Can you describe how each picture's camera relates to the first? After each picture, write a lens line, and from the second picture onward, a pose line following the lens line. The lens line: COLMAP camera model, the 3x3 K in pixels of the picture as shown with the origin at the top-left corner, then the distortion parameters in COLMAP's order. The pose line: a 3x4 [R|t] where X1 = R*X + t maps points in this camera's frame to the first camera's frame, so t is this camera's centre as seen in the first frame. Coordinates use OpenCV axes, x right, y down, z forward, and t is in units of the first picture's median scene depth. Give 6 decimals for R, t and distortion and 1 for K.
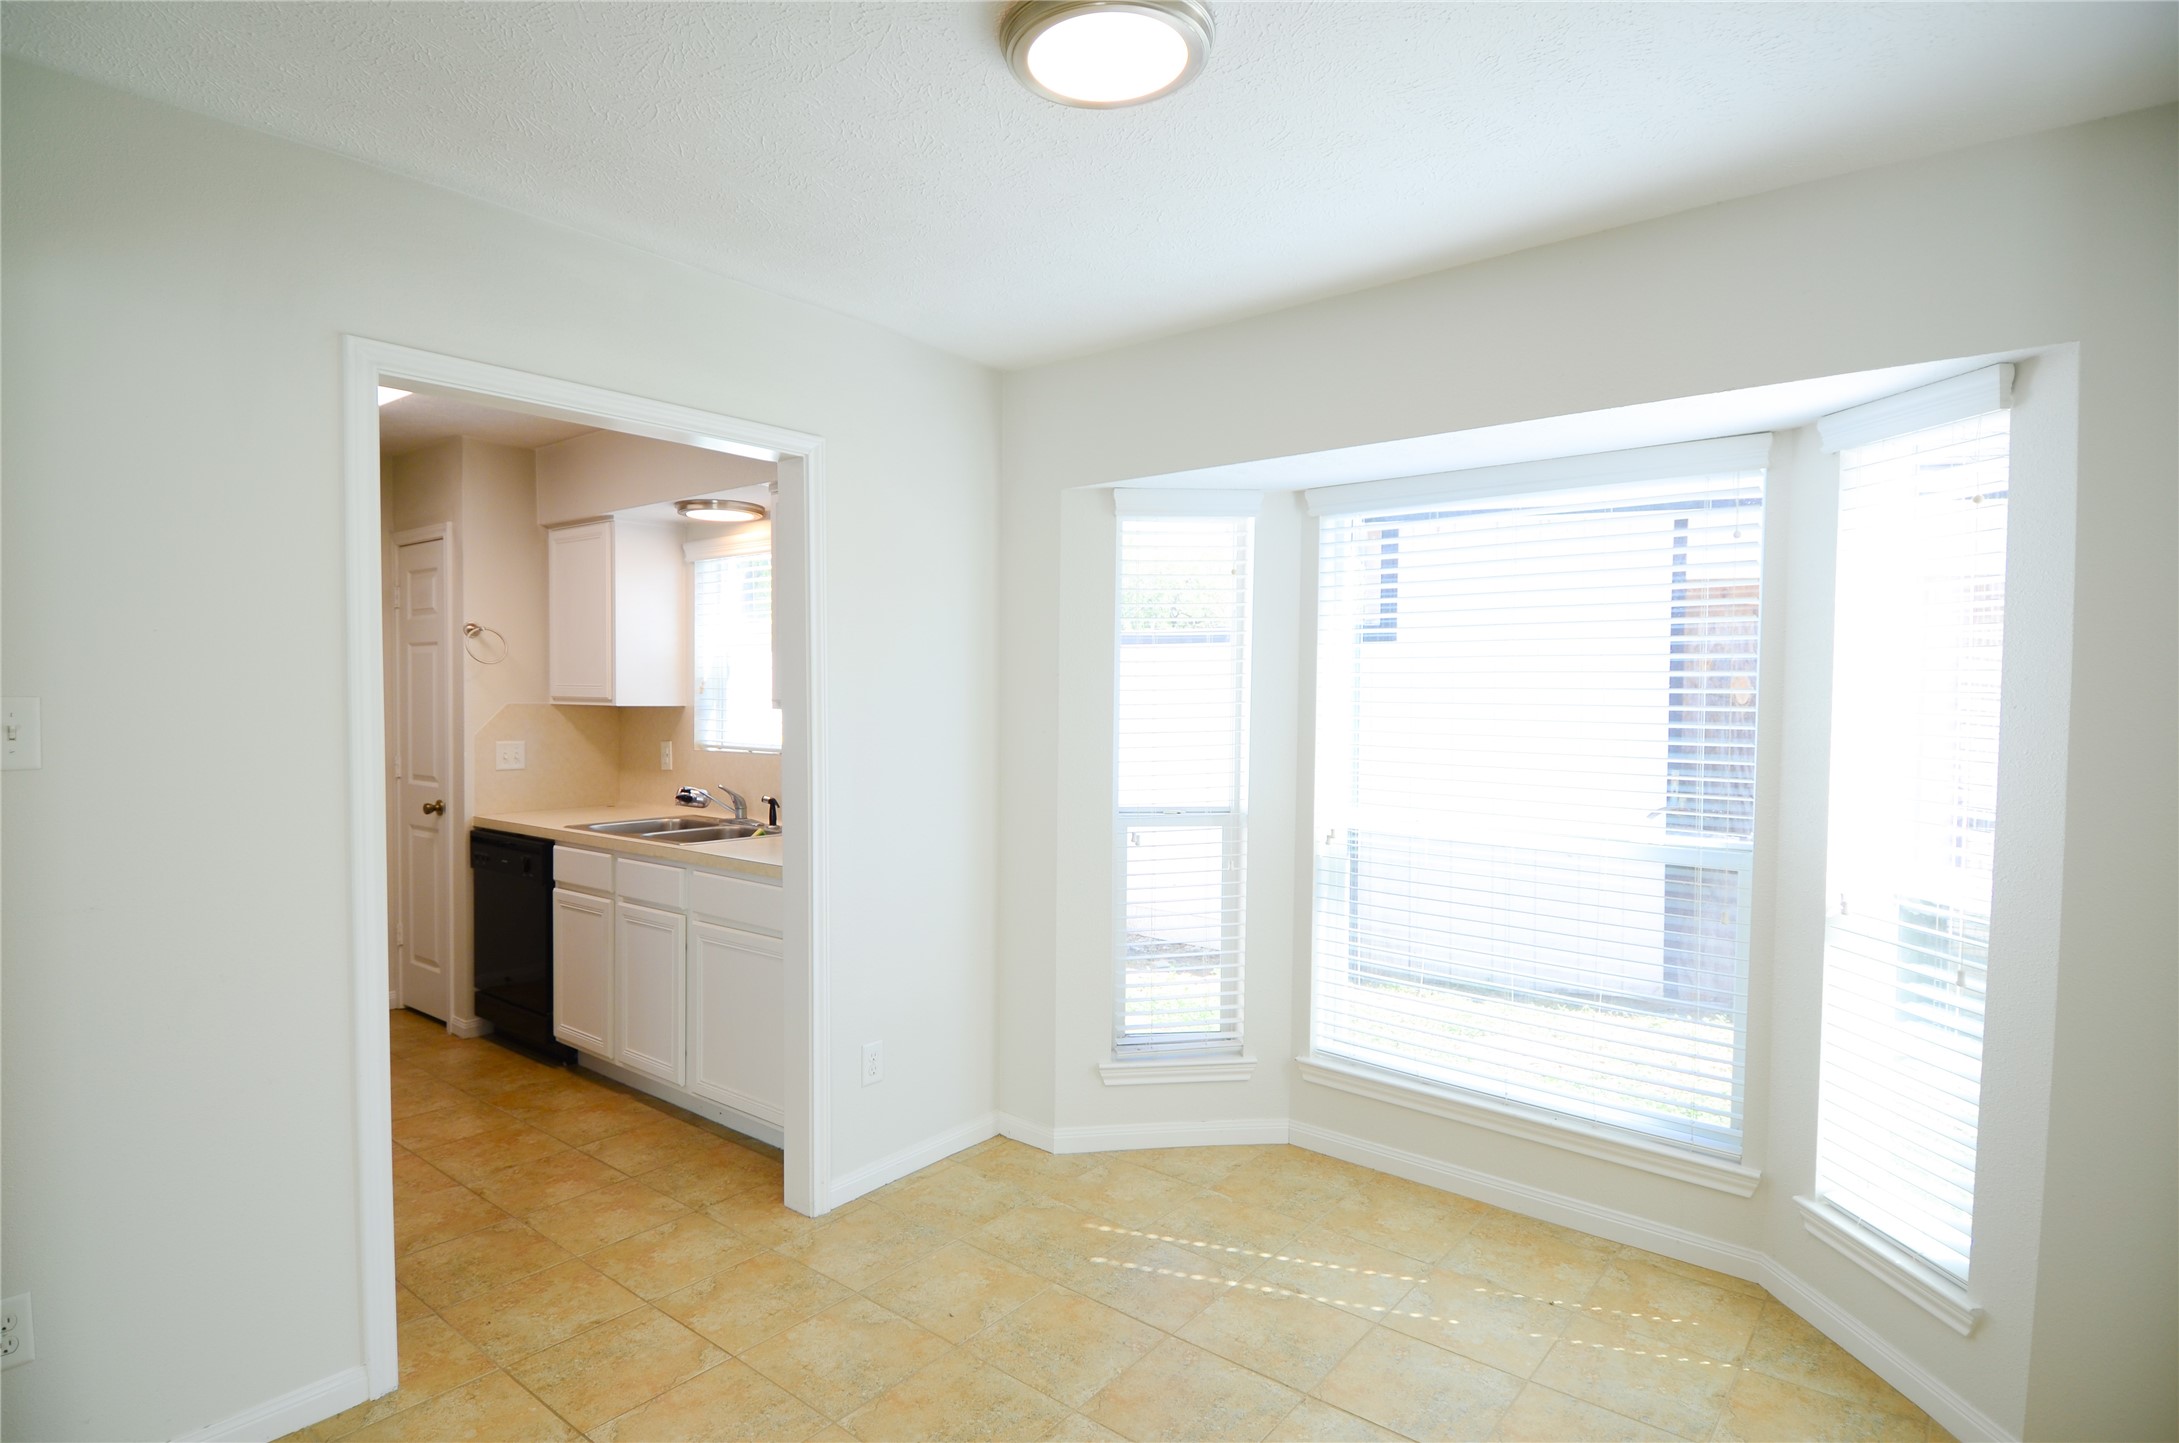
lens RADIAL K [[1113.7, 0, 1089.5], [0, 1113.7, 721.5], [0, 0, 1]] dist [0.042388, -0.051986]
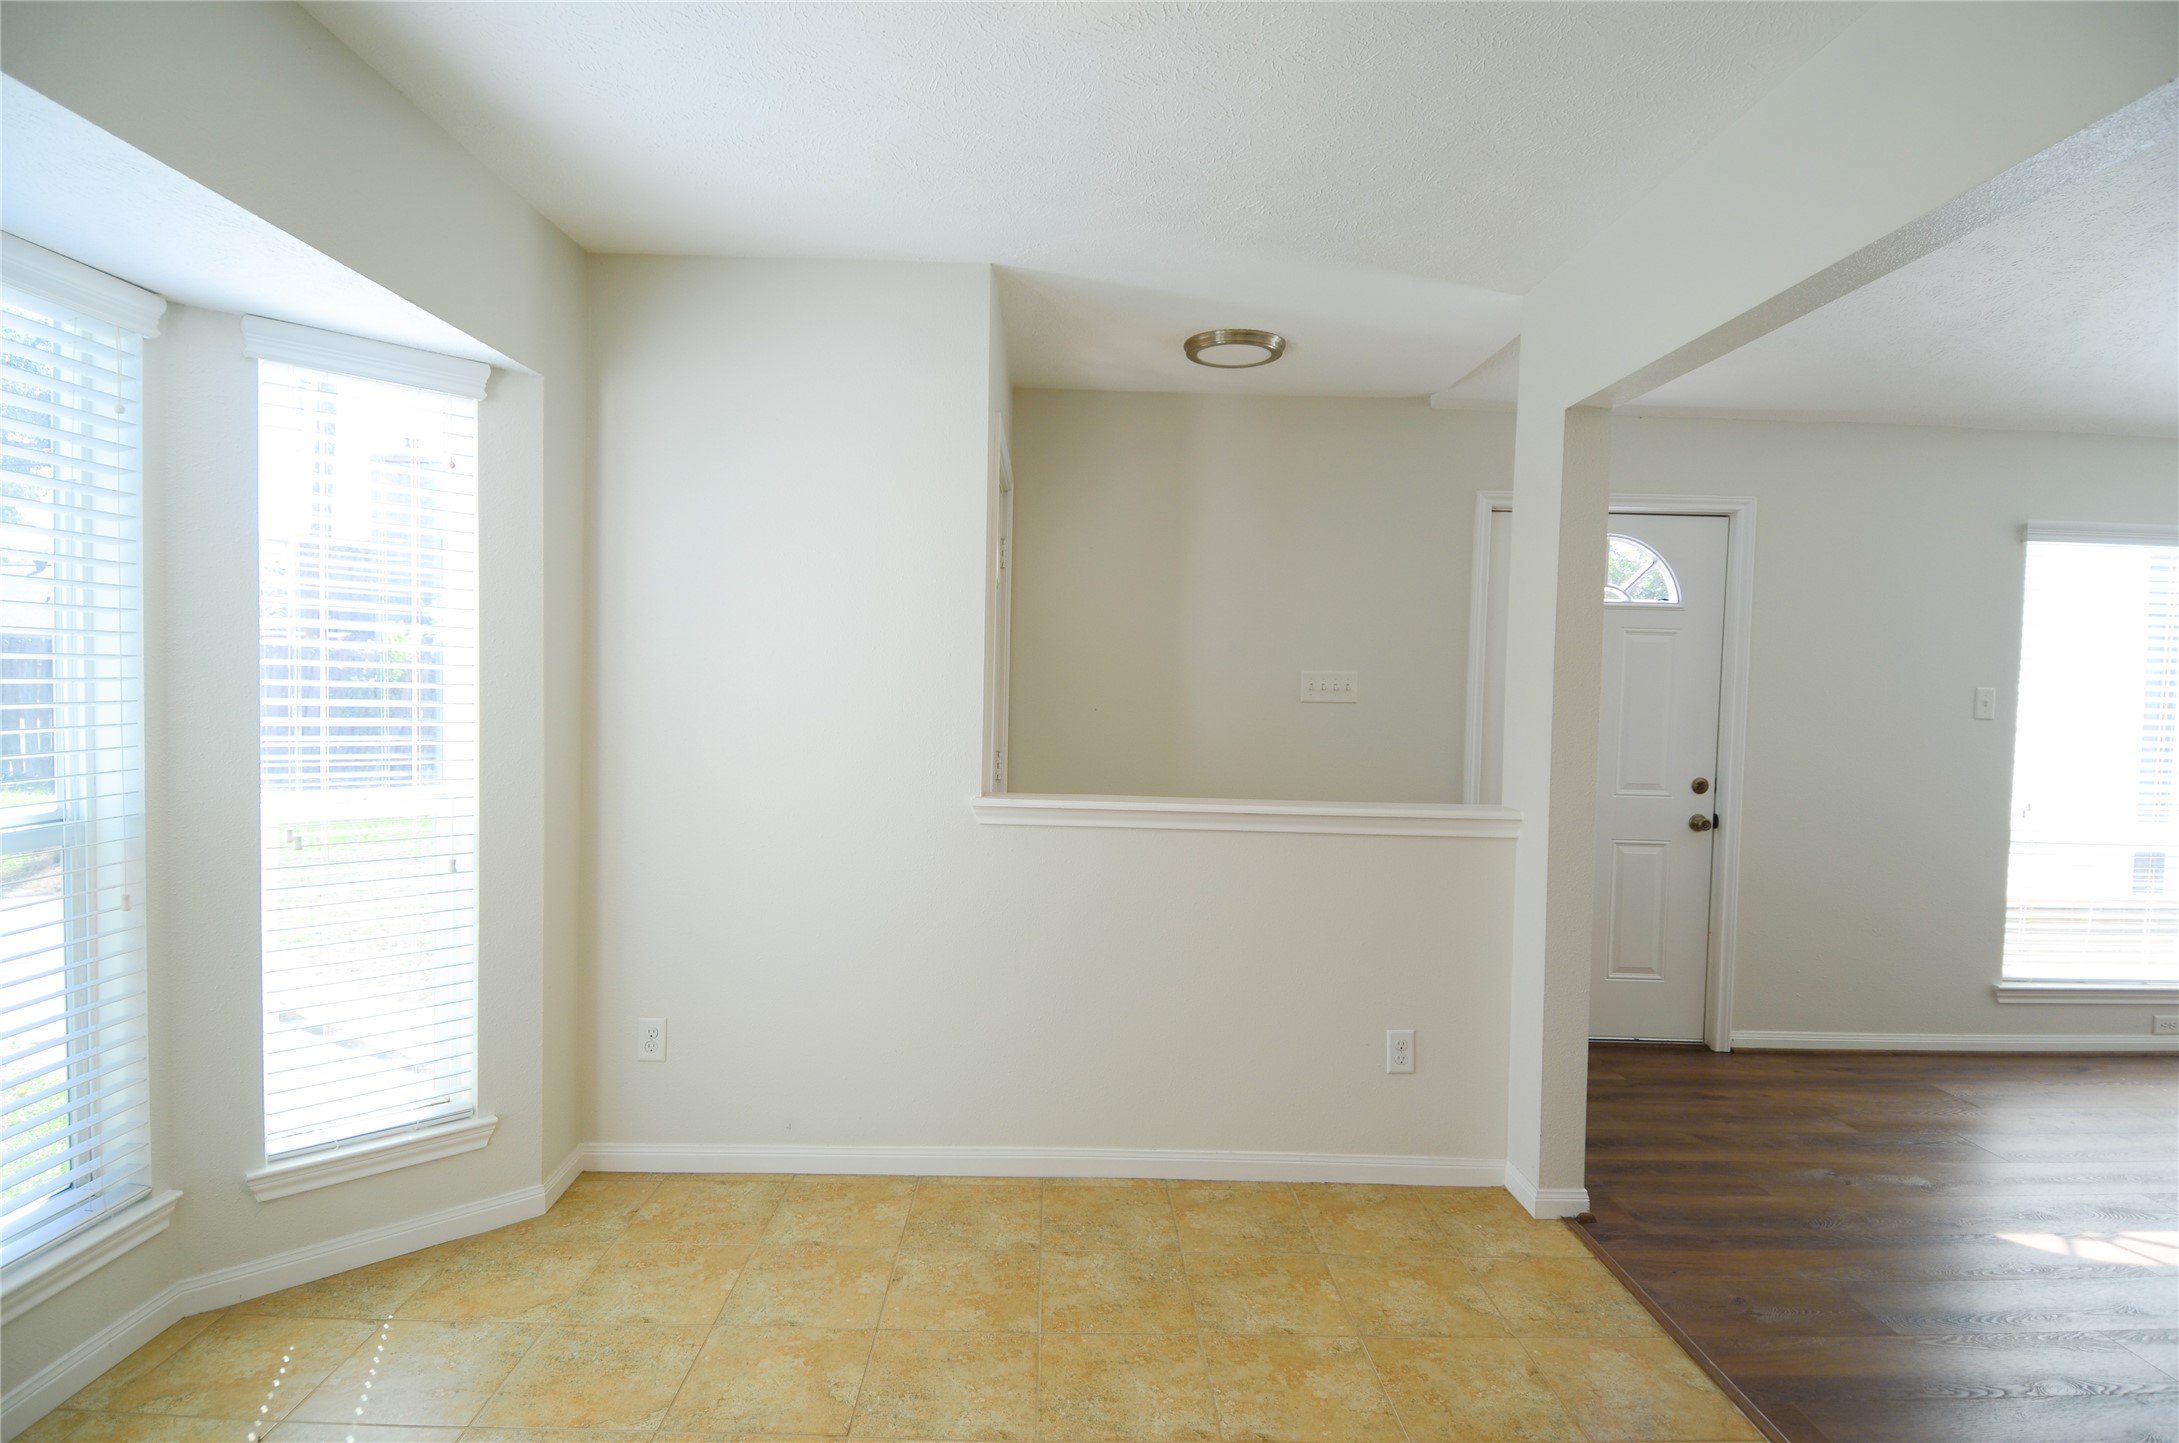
lens RADIAL K [[1113.7, 0, 1089.5], [0, 1113.7, 721.5], [0, 0, 1]] dist [0.042388, -0.051986]
pose [[-0.639857, -0.057014, 0.766377, -0.494787], [-0.009510, 0.997755, 0.066287, -0.009683], [-0.768435, 0.035126, -0.638962, 1.077232]]
